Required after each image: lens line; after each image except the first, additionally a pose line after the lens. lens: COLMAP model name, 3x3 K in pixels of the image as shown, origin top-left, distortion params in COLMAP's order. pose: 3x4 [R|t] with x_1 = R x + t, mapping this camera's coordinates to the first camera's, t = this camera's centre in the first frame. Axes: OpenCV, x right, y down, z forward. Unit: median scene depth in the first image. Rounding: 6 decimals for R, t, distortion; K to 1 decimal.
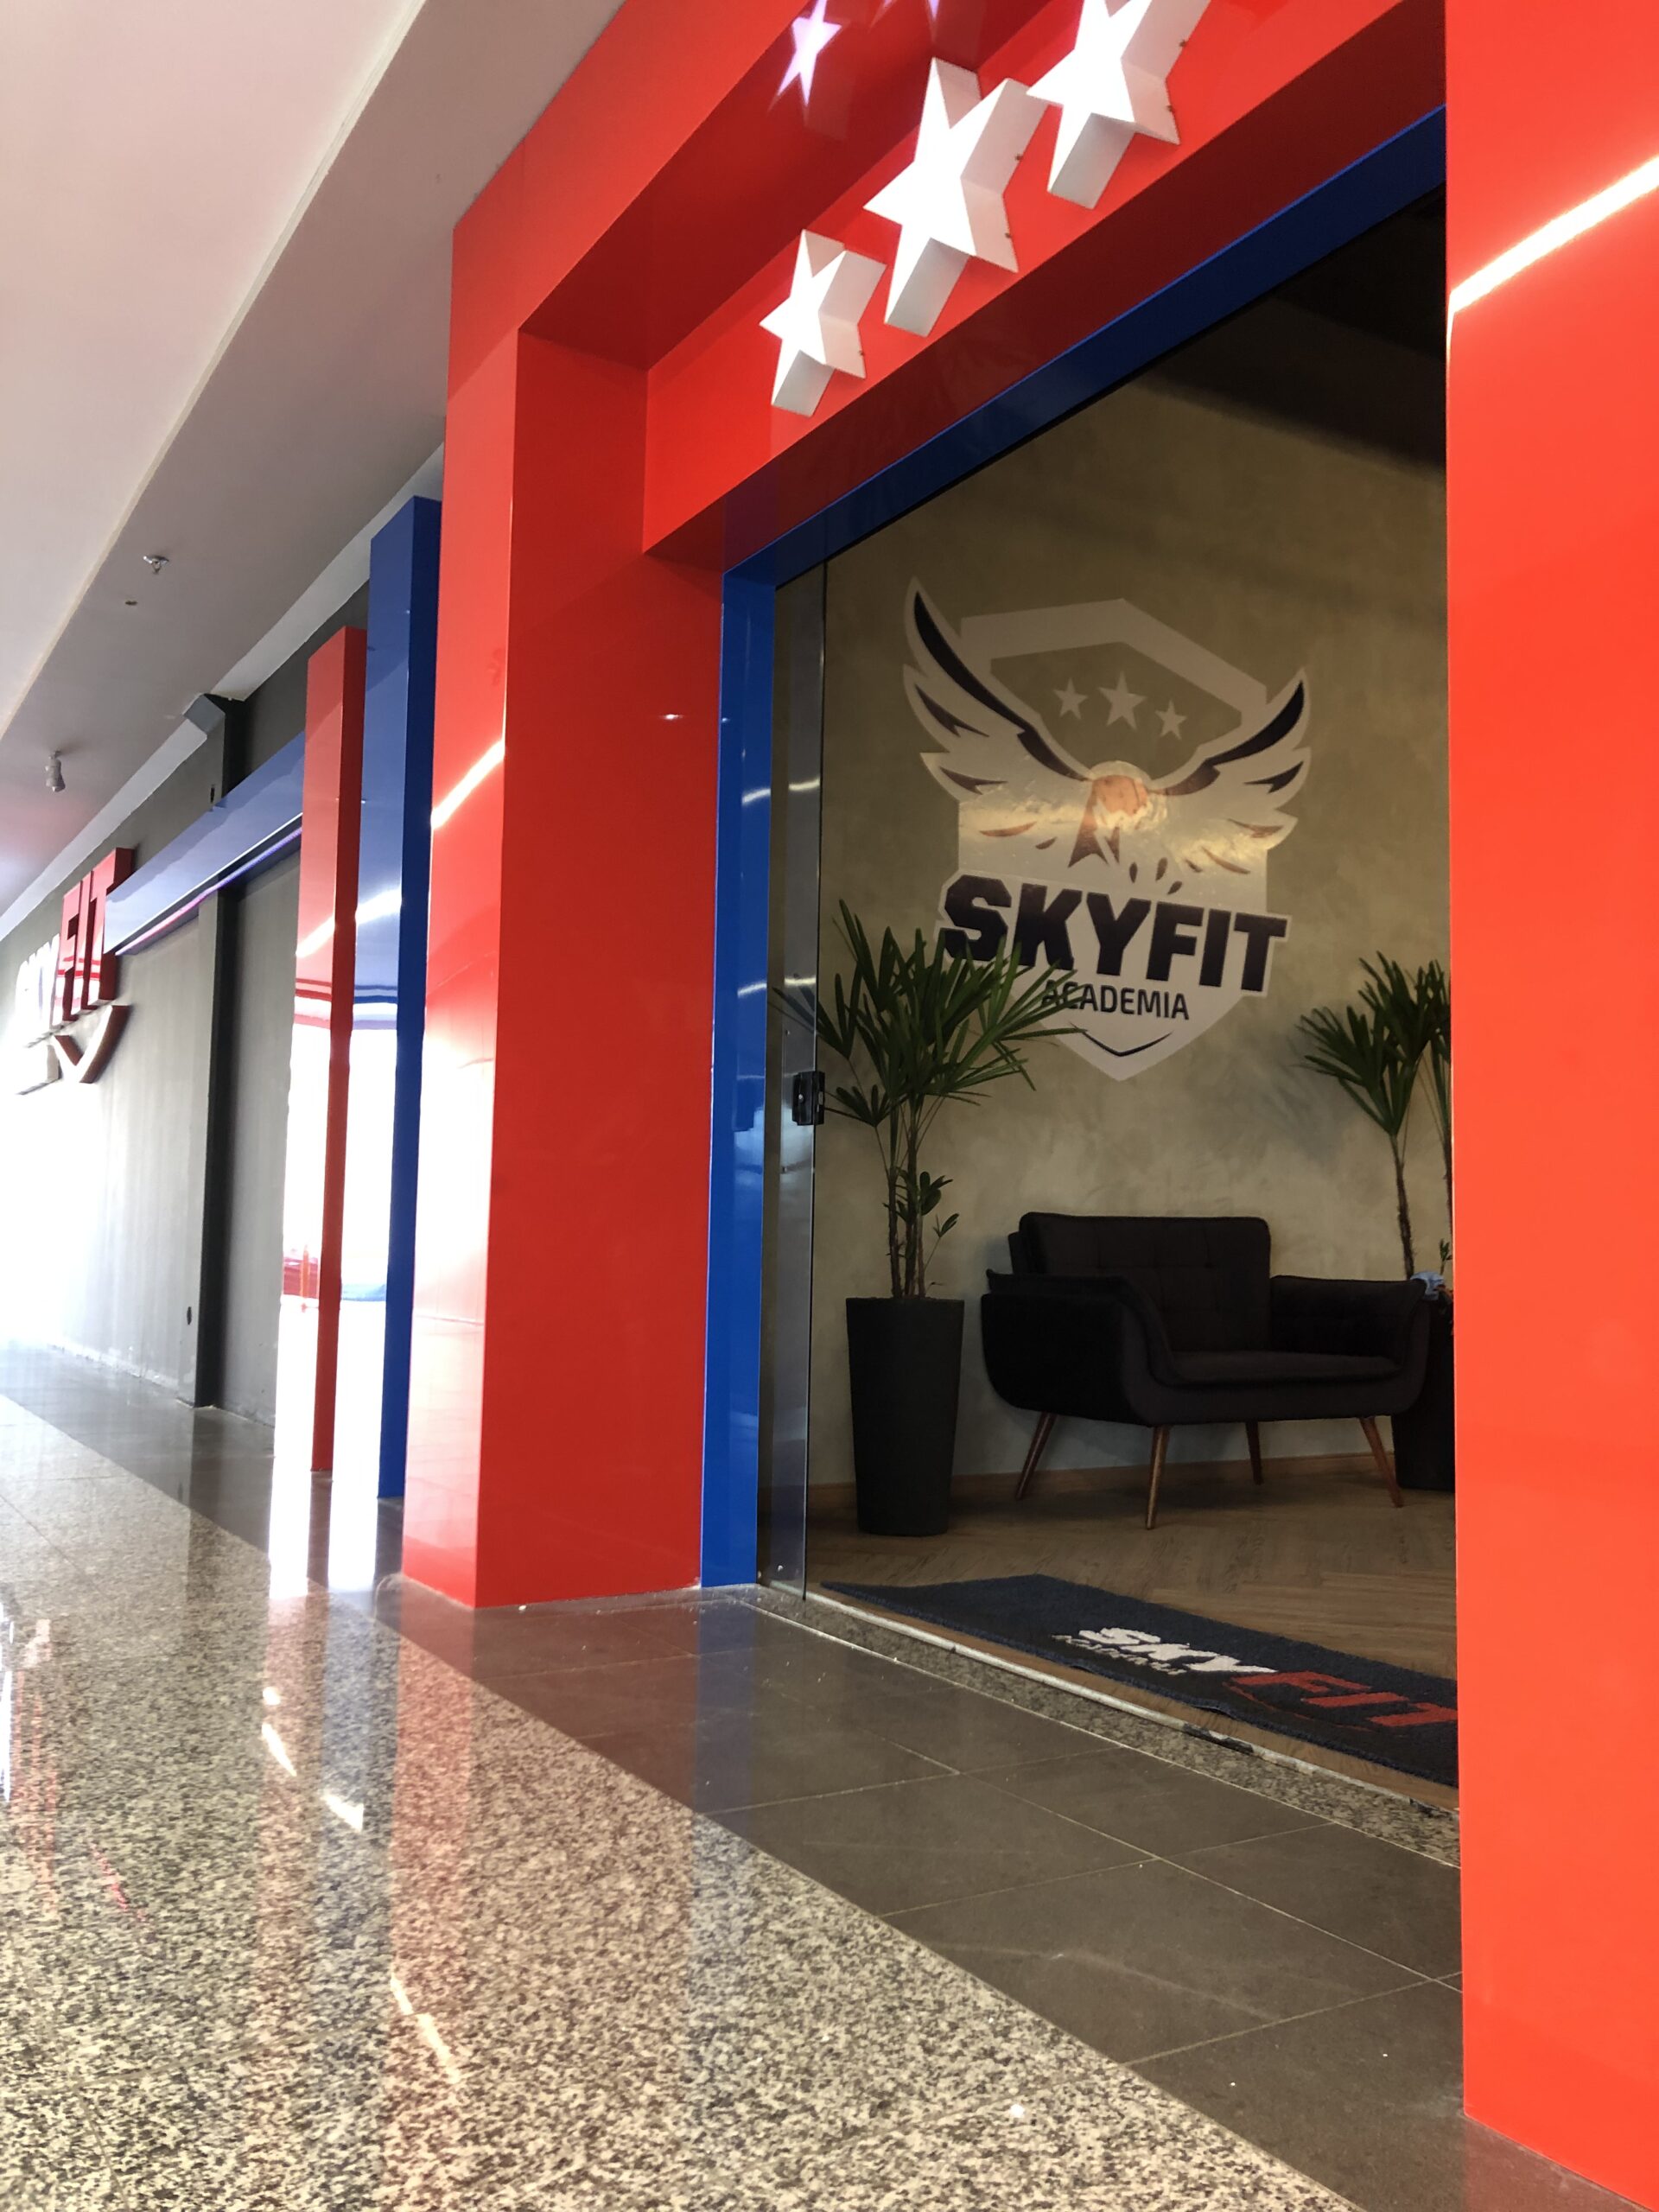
lens RADIAL K [[1782.7, 0, 829.5], [0, 1782.7, 1106.0], [0, 0, 1]] dist [0.014493, -0.009957]
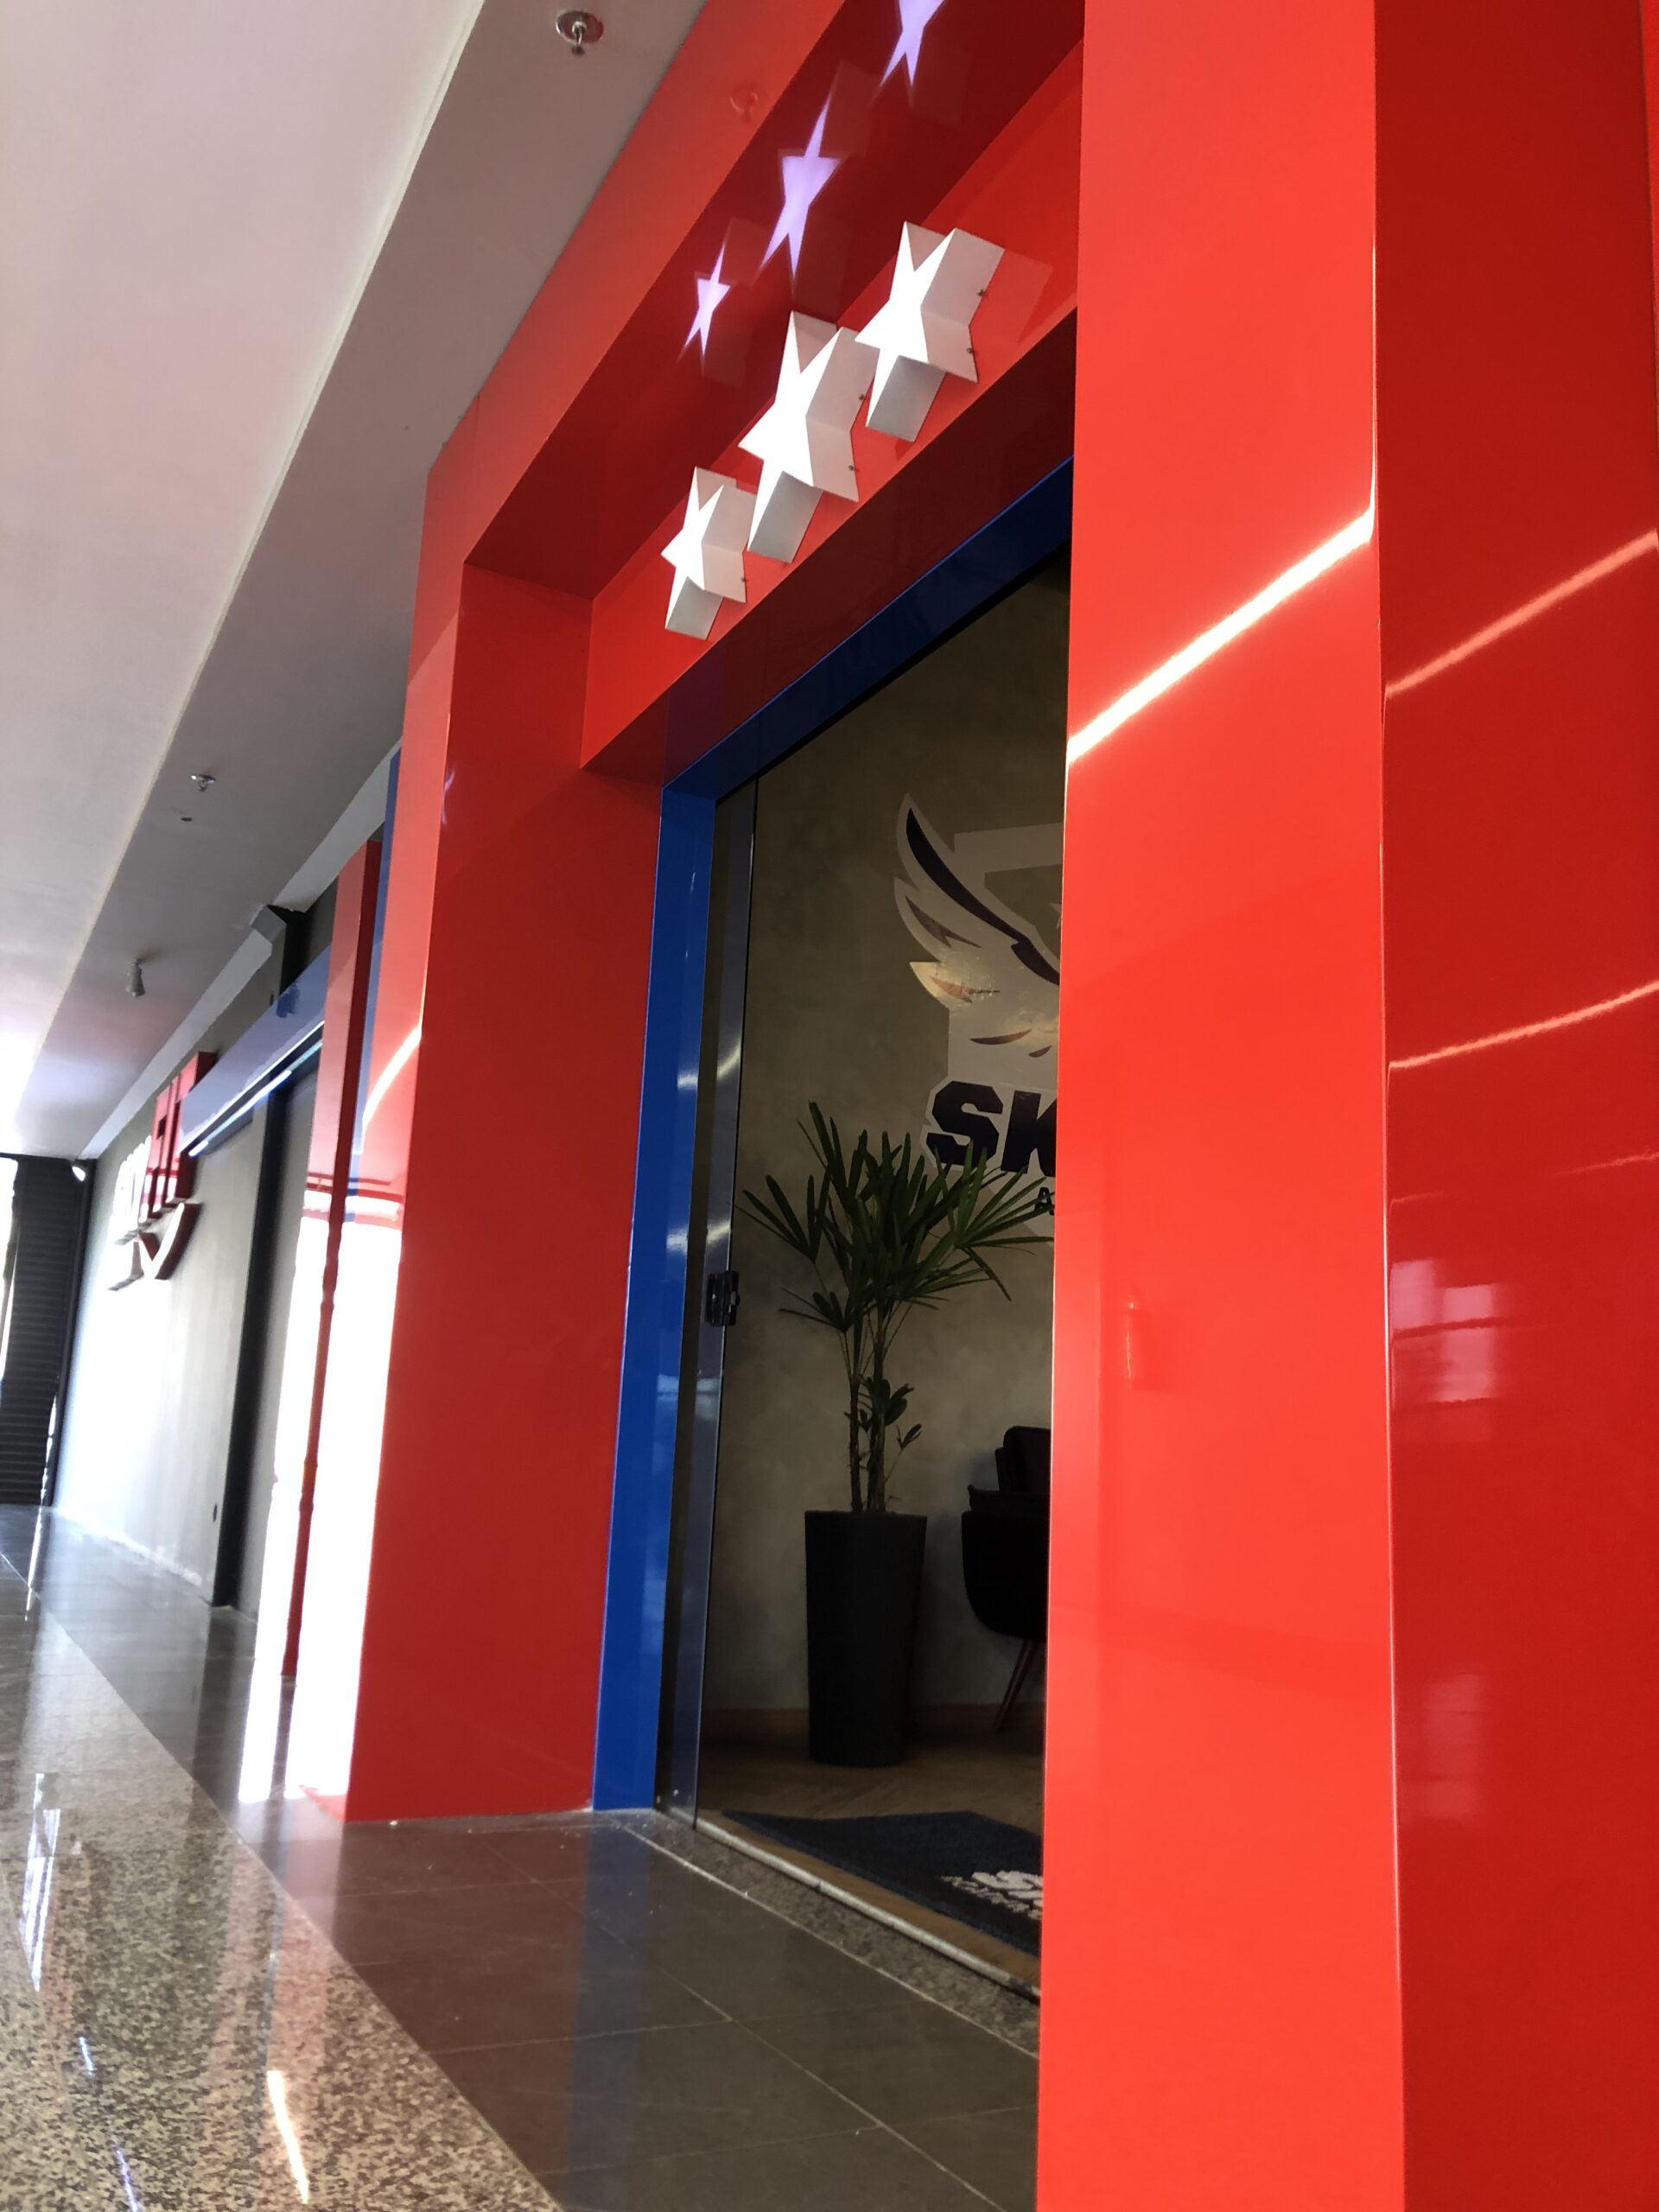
lens RADIAL K [[1771.7, 0, 850.3], [0, 1771.7, 1094.1], [0, 0, 1]] dist [0.045089, -0.065765]
pose [[0.997683, 0.011439, -0.067067, 0.124919], [-0.019771, 0.991970, -0.124921, 0.004685], [0.065099, 0.125958, 0.989897, 0.010795]]
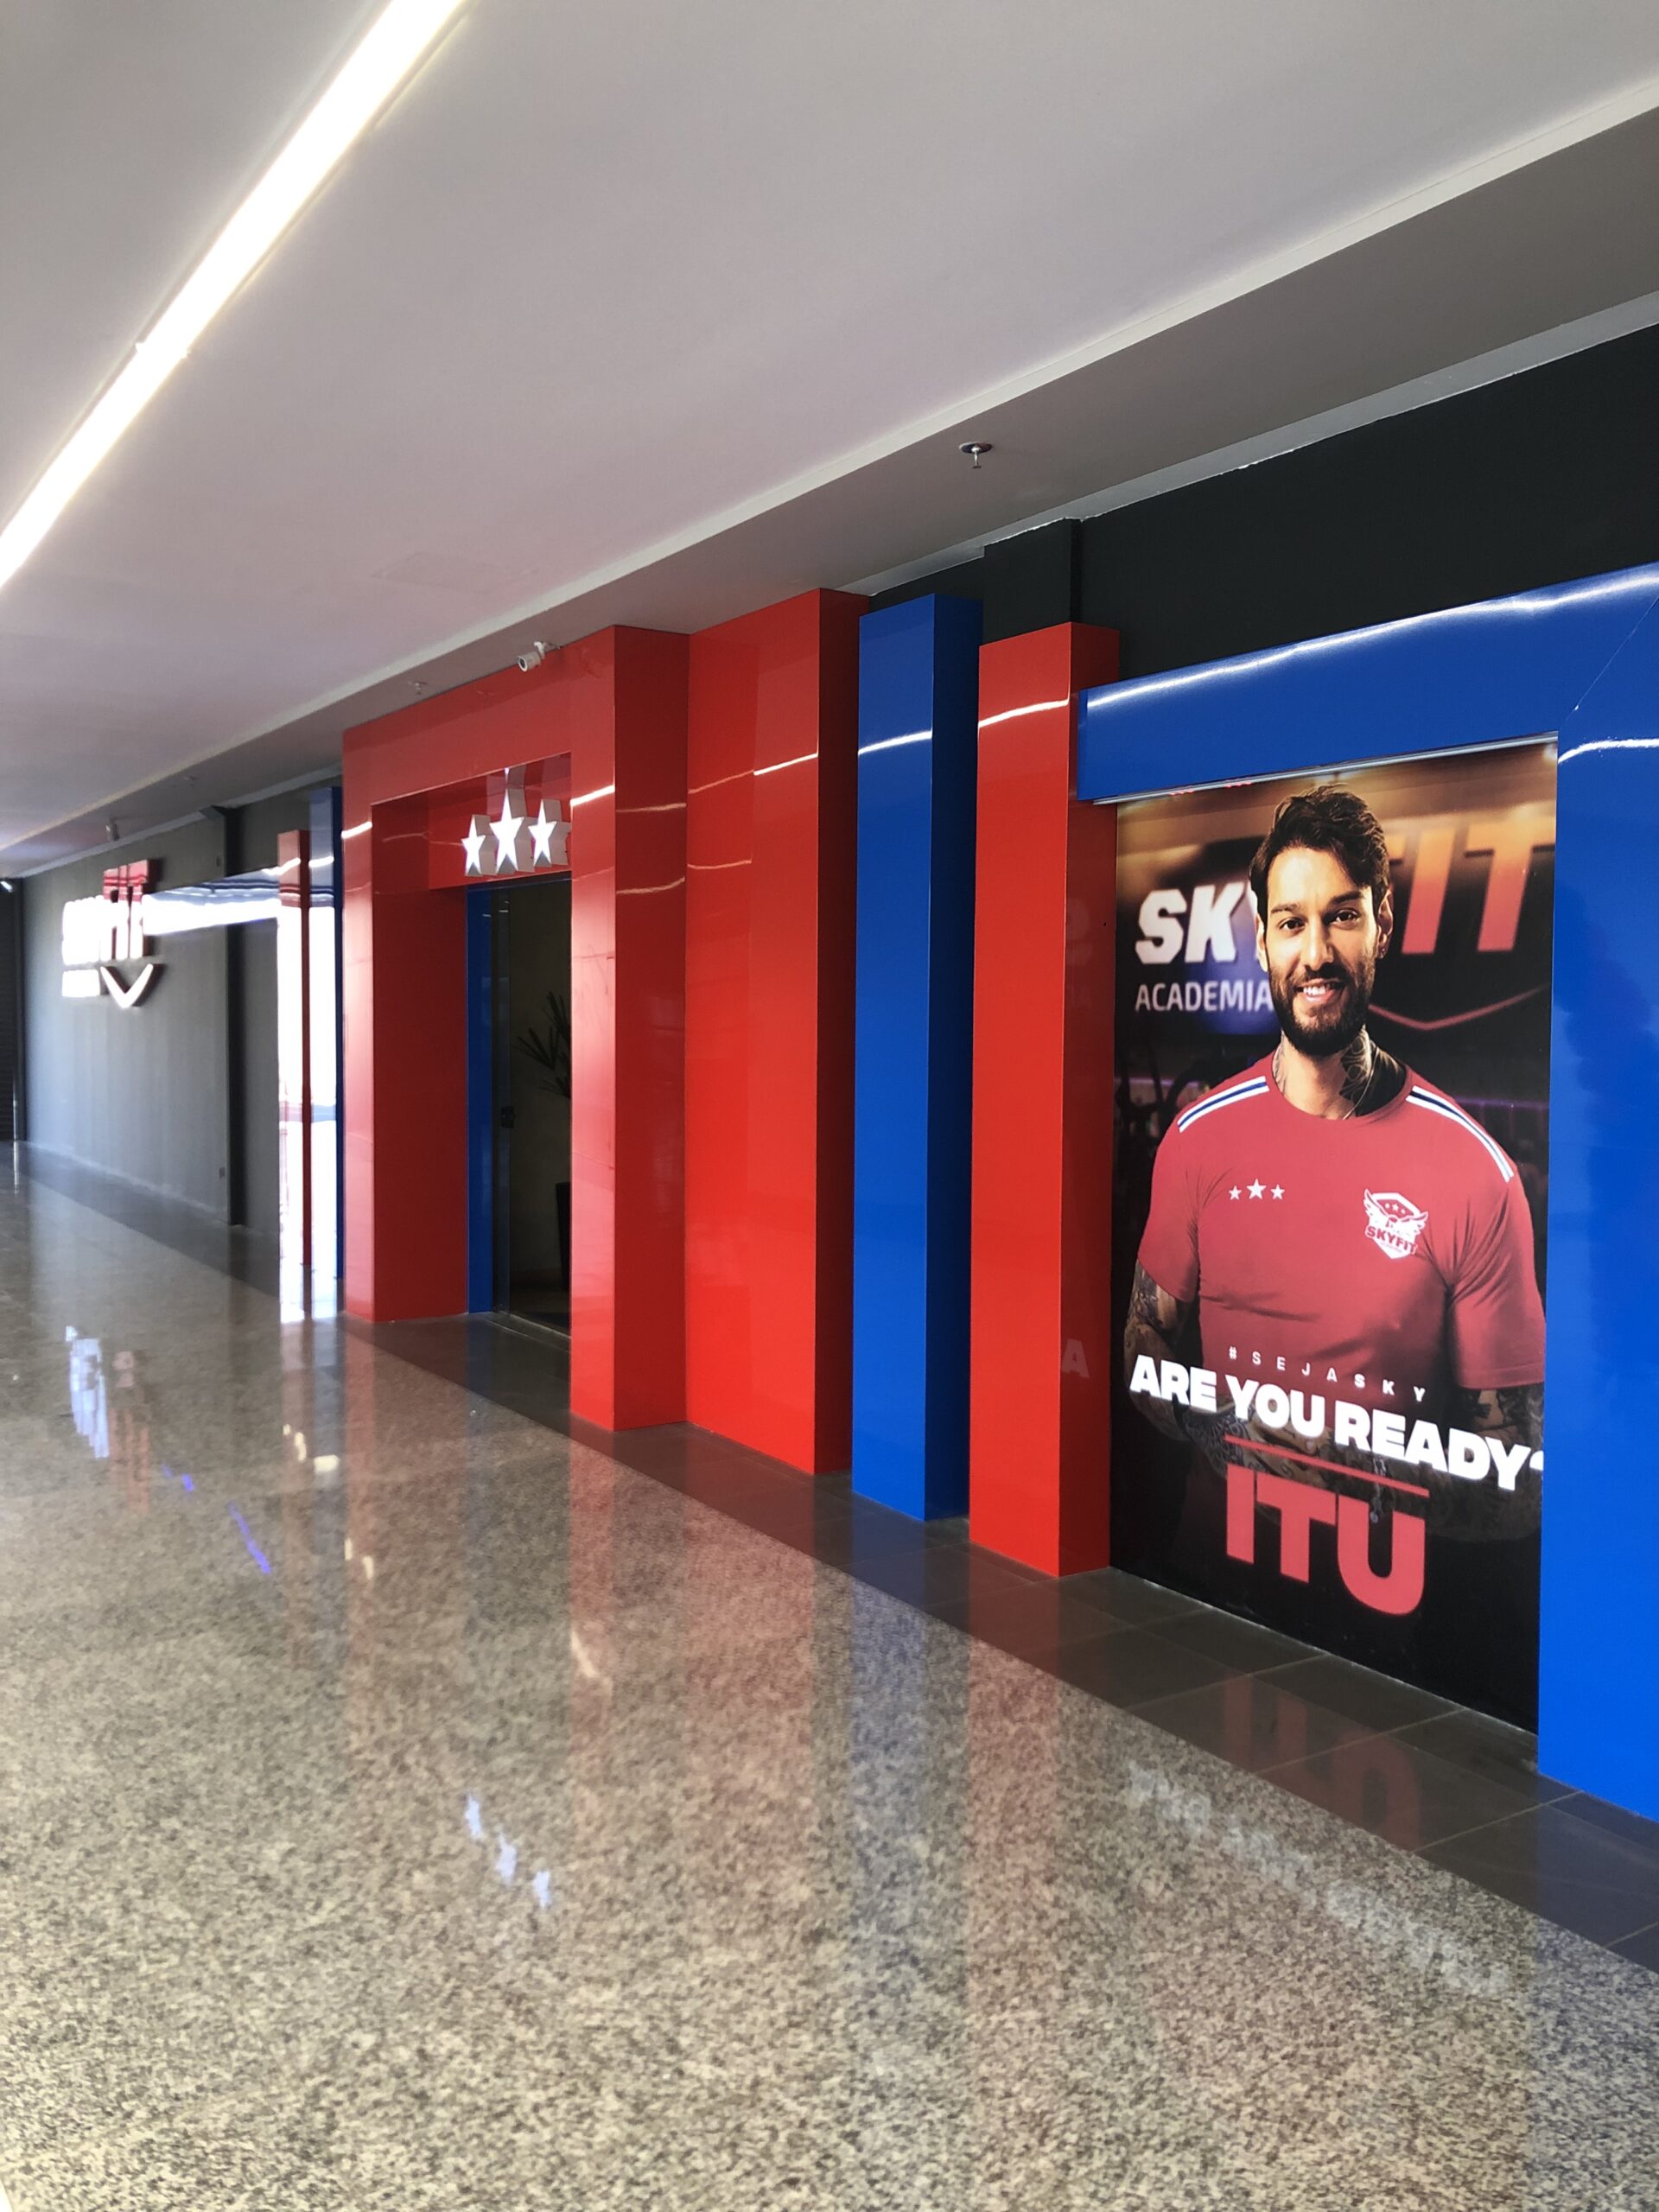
lens RADIAL K [[1782.7, 0, 829.5], [0, 1782.7, 1106.0], [0, 0, 1]] dist [0.014493, -0.009957]
pose [[0.999607, -0.013666, 0.024474, 0.367616], [0.010272, 0.990958, 0.133776, -0.338567], [-0.026081, -0.133472, 0.990709, -1.409561]]
